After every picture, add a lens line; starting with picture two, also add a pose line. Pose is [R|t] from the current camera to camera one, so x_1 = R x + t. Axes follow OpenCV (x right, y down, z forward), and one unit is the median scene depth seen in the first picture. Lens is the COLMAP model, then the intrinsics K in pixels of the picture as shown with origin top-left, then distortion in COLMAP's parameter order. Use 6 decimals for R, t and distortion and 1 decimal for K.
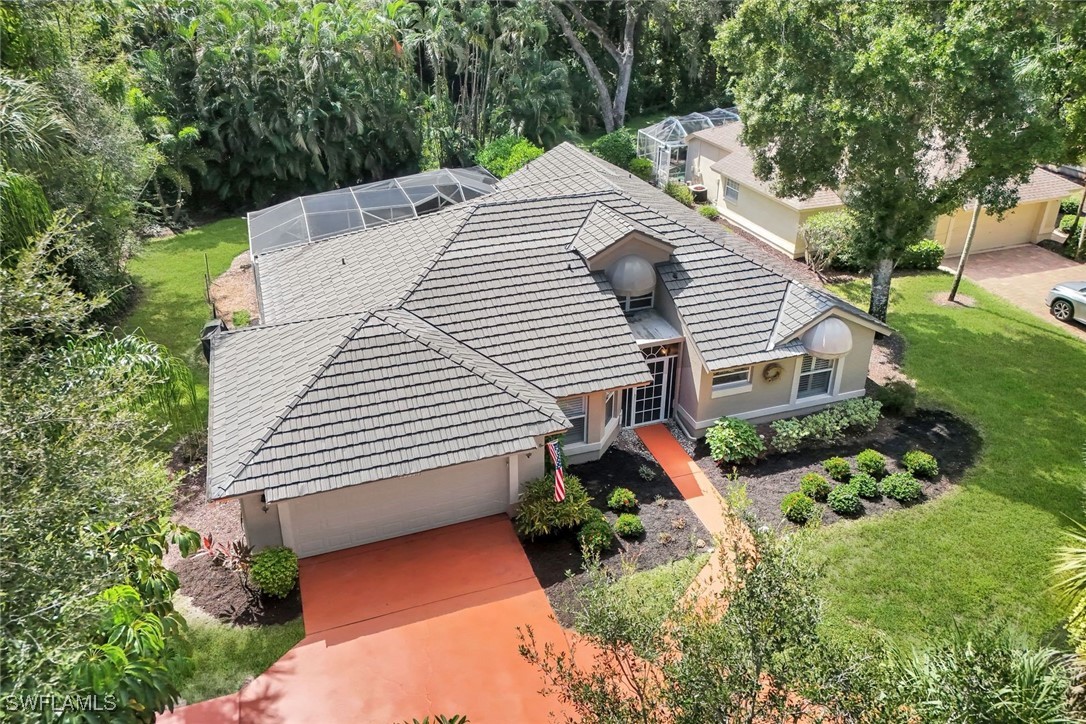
lens RADIAL K [[779.2, 0, 530.7], [0, 779.2, 361.3], [0, 0, 1]] dist [0.006522, 0.001512]
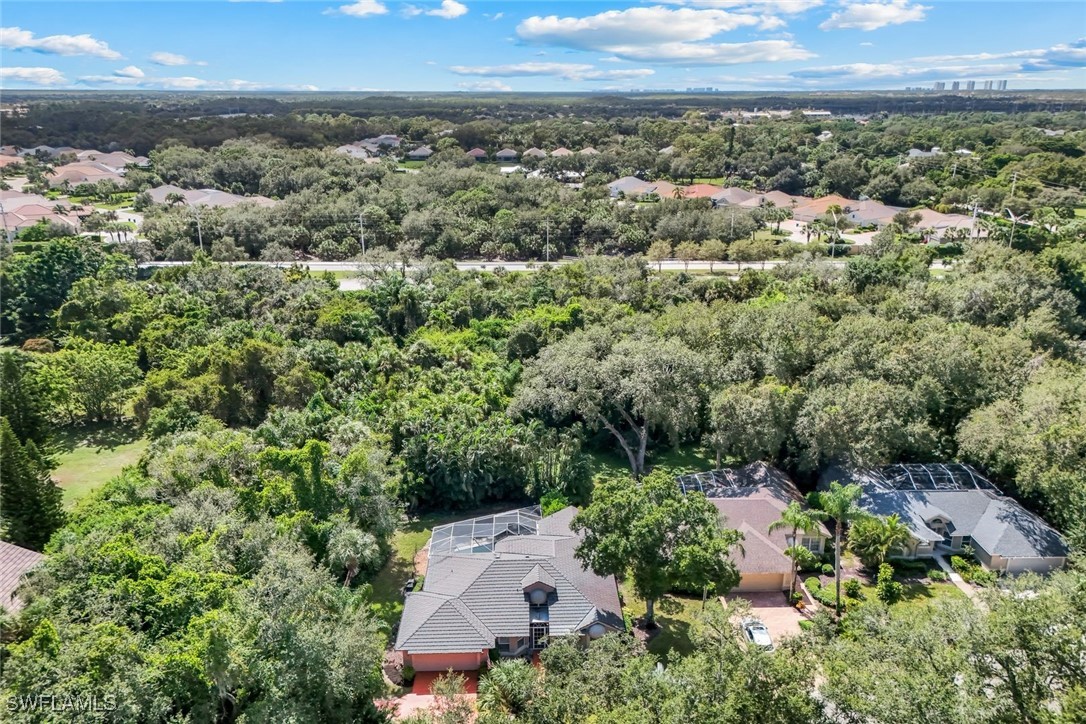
lens RADIAL K [[779.2, 0, 530.7], [0, 779.2, 361.3], [0, 0, 1]] dist [0.006522, 0.001512]
pose [[0.951272, 0.083922, -0.296714, 0.941541], [-0.136280, 0.977596, -0.160417, -0.521783], [0.276604, 0.193036, 0.941397, -2.050716]]
